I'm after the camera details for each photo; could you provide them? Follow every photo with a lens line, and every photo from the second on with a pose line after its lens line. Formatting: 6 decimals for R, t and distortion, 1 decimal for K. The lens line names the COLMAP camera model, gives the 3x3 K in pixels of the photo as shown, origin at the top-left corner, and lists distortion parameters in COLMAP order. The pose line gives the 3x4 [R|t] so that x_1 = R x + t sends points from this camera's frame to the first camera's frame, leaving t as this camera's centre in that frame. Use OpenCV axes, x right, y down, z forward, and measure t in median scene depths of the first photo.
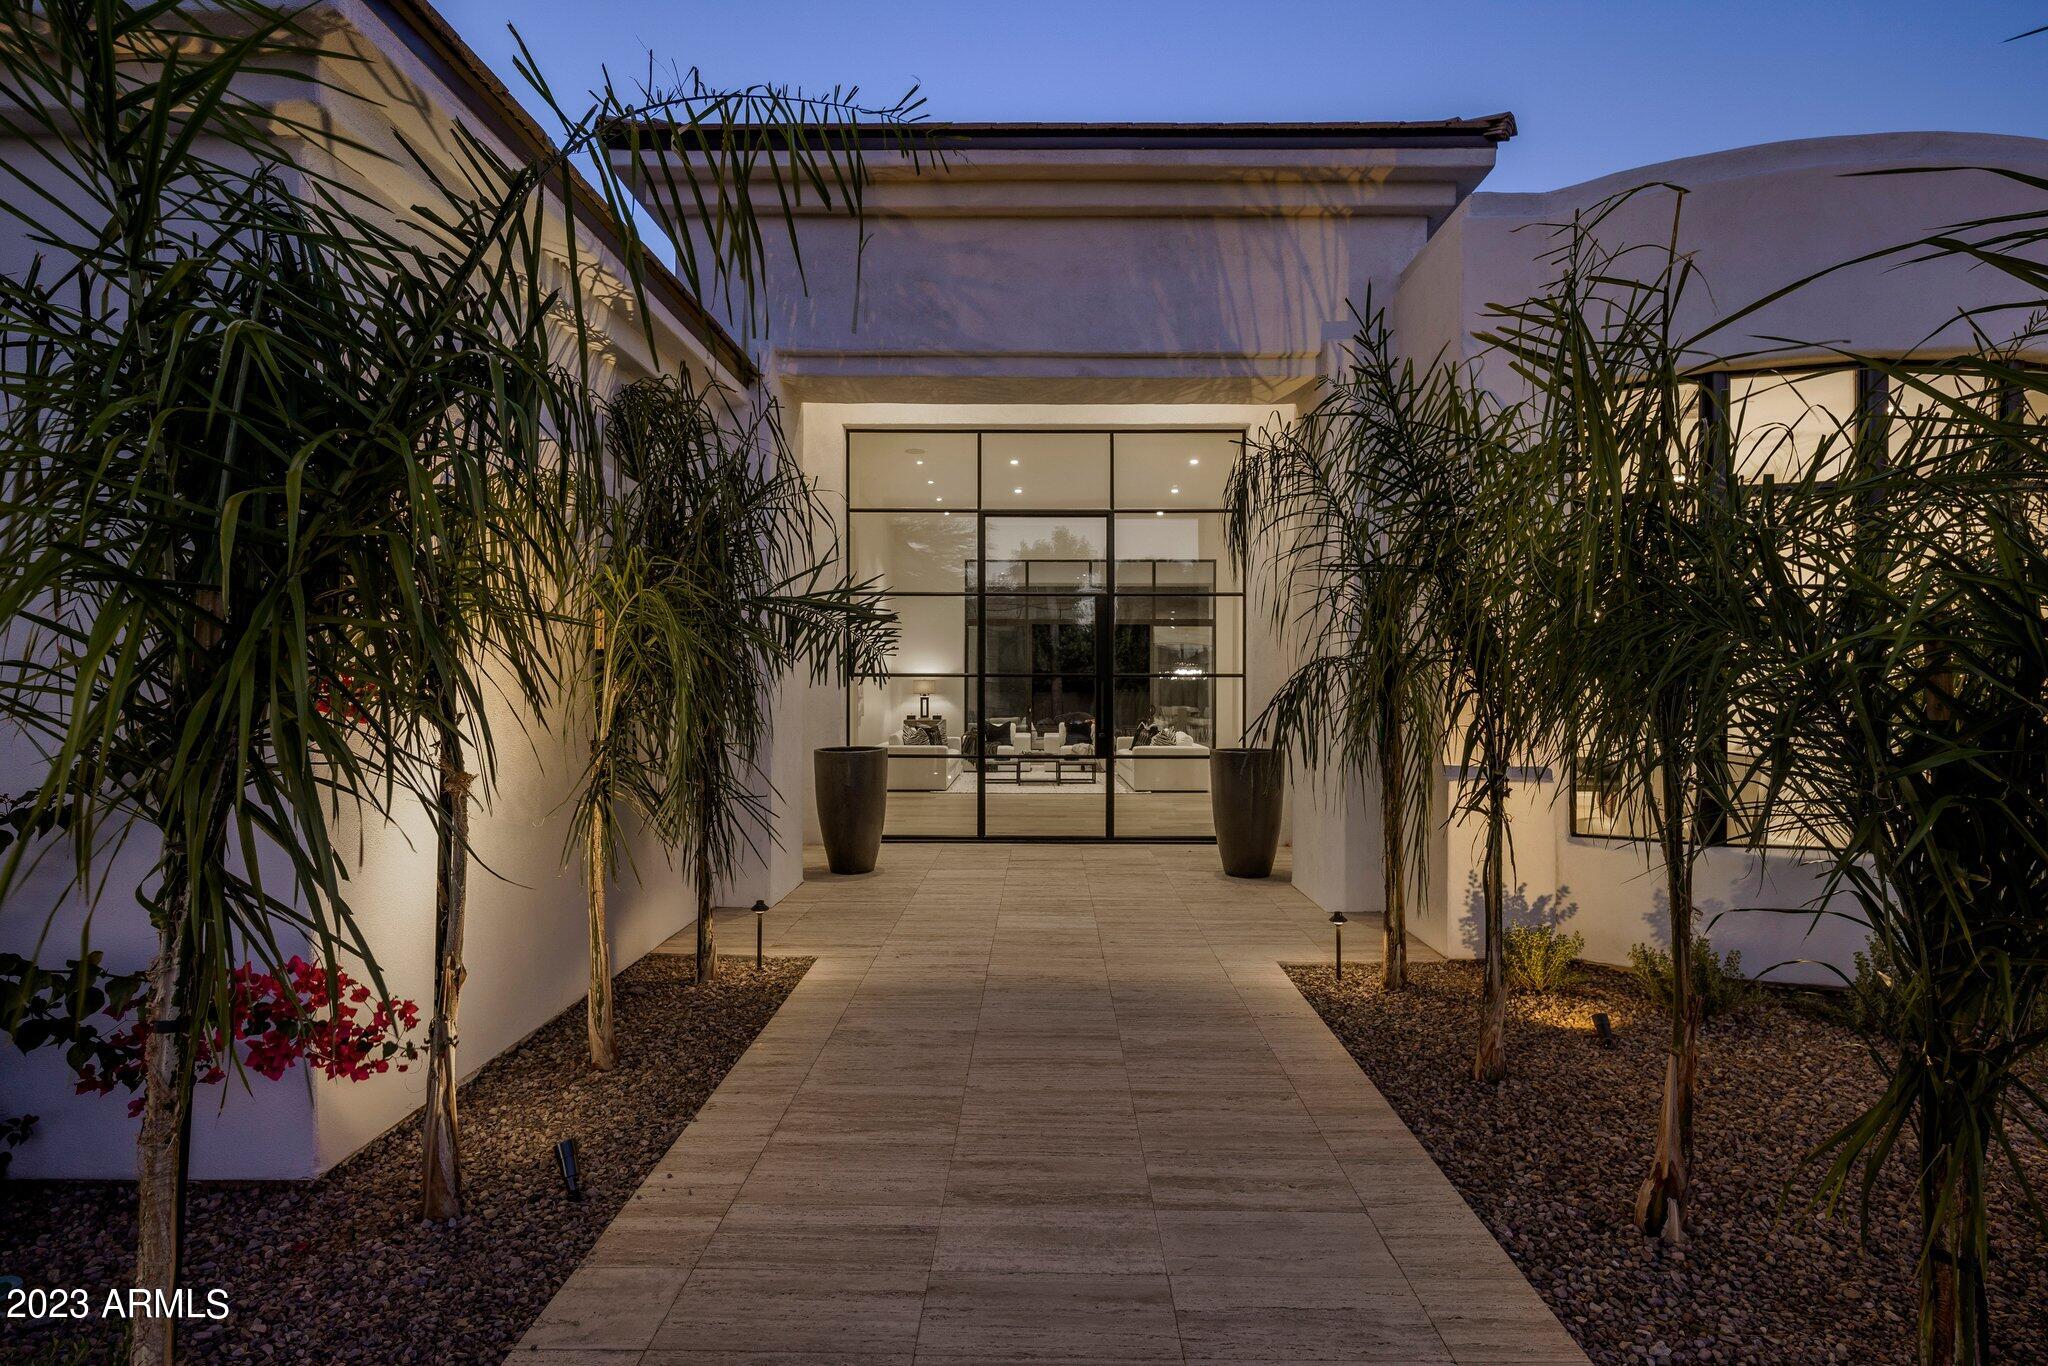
lens RADIAL K [[979.7, 0, 1017.8], [0, 979.7, 678.1], [0, 0, 1]] dist [-0.020787, -0.000511]
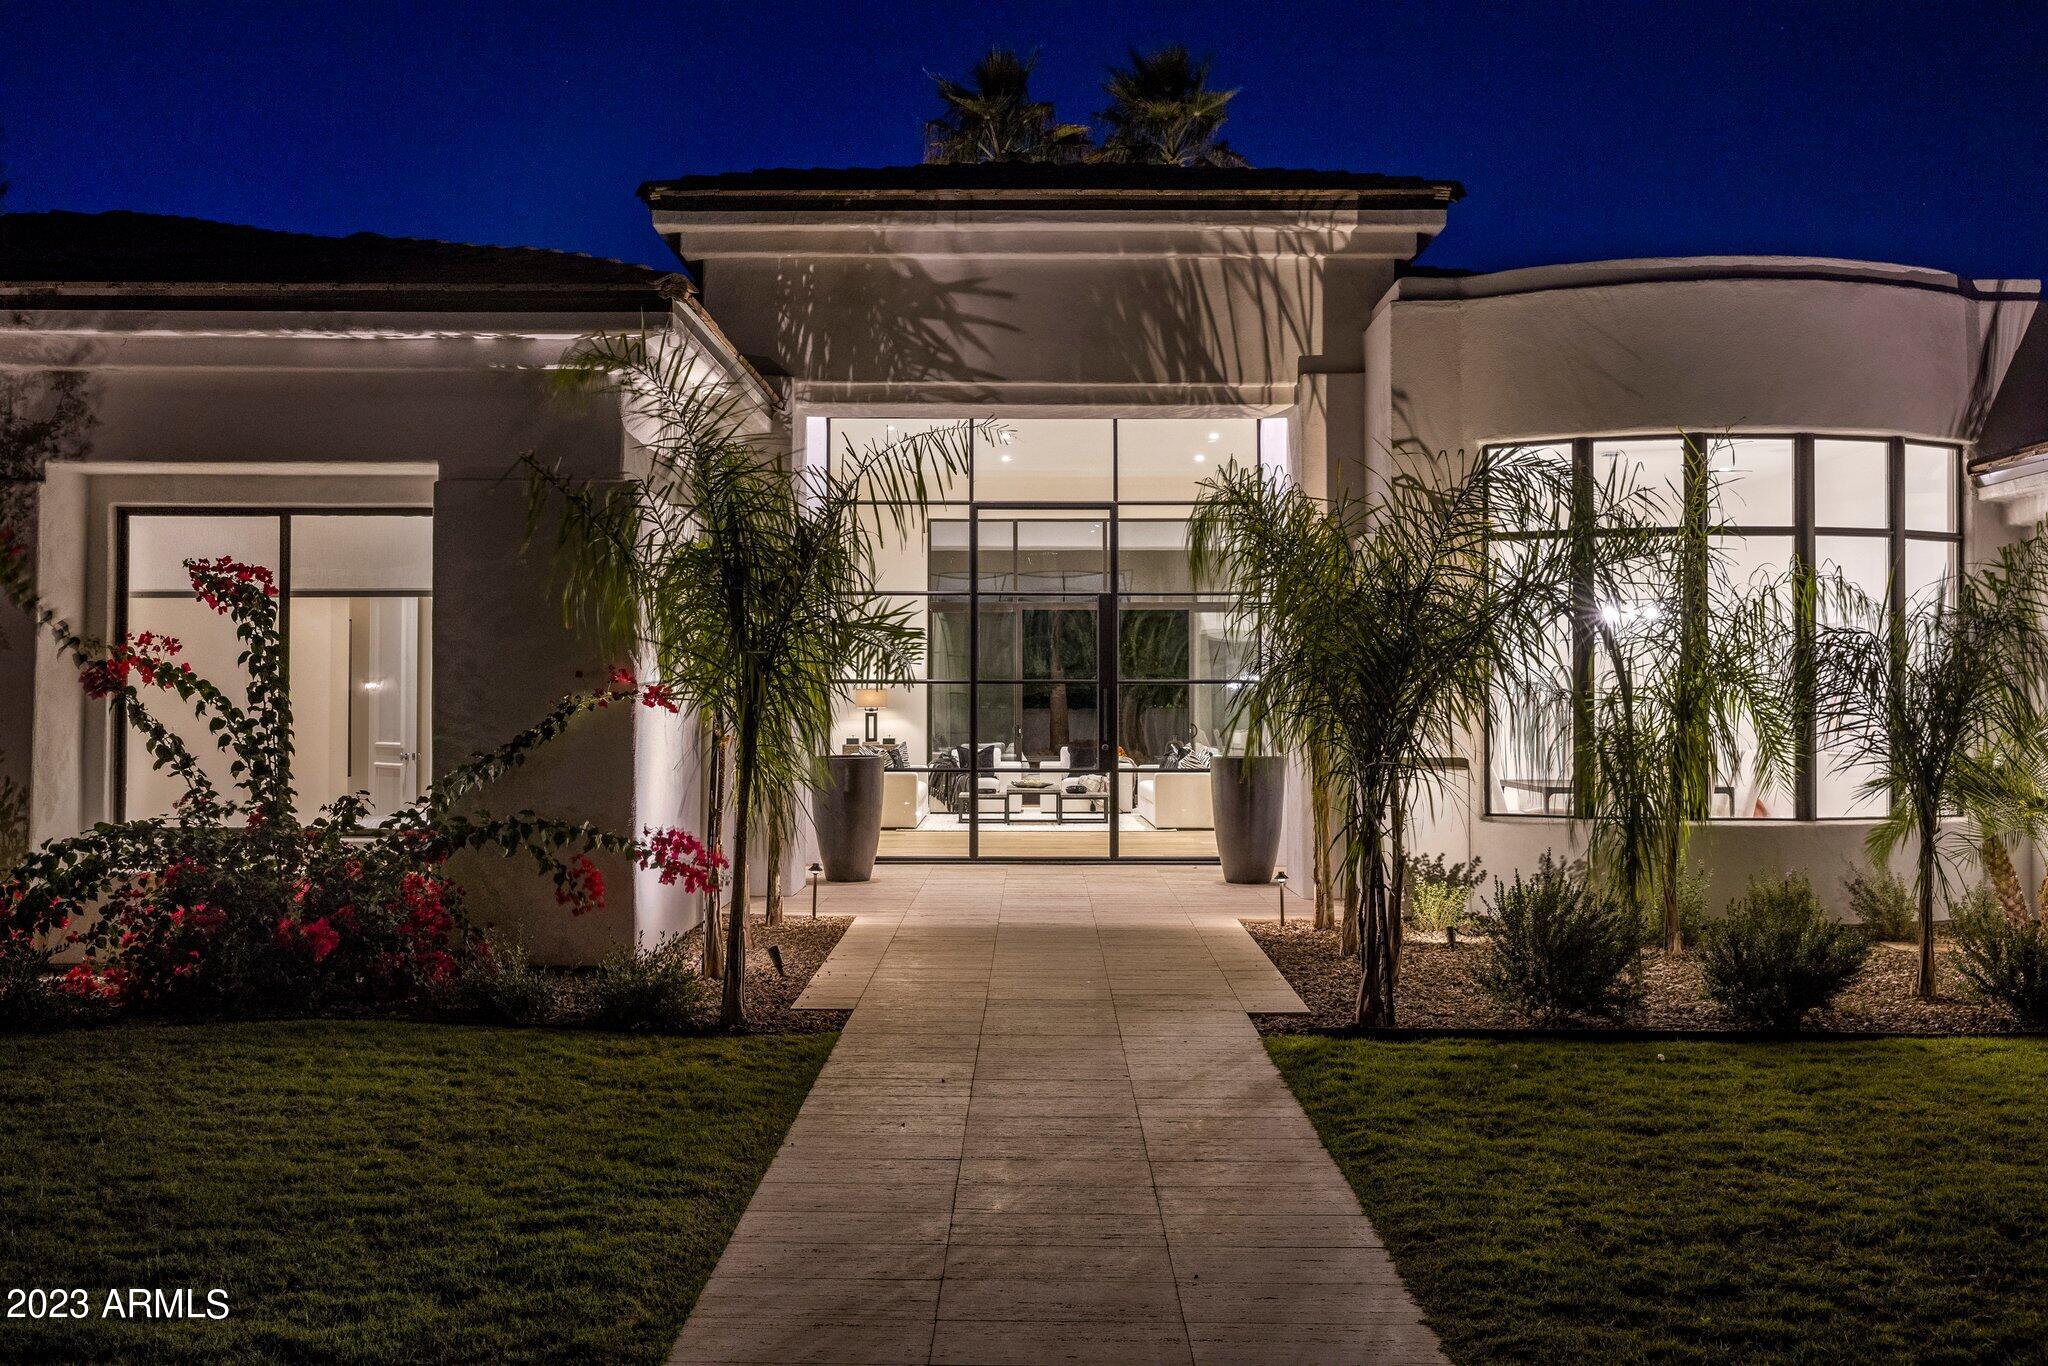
lens RADIAL K [[1900.9, 0, 1019.7], [0, 1900.9, 676.6], [0, 0, 1]] dist [-0.004060, 0.000000]
pose [[0.999824, -0.000518, 0.018731, -0.032882], [0.000636, 0.999980, -0.006298, 0.003842], [-0.018727, 0.006309, 0.999805, -0.920701]]
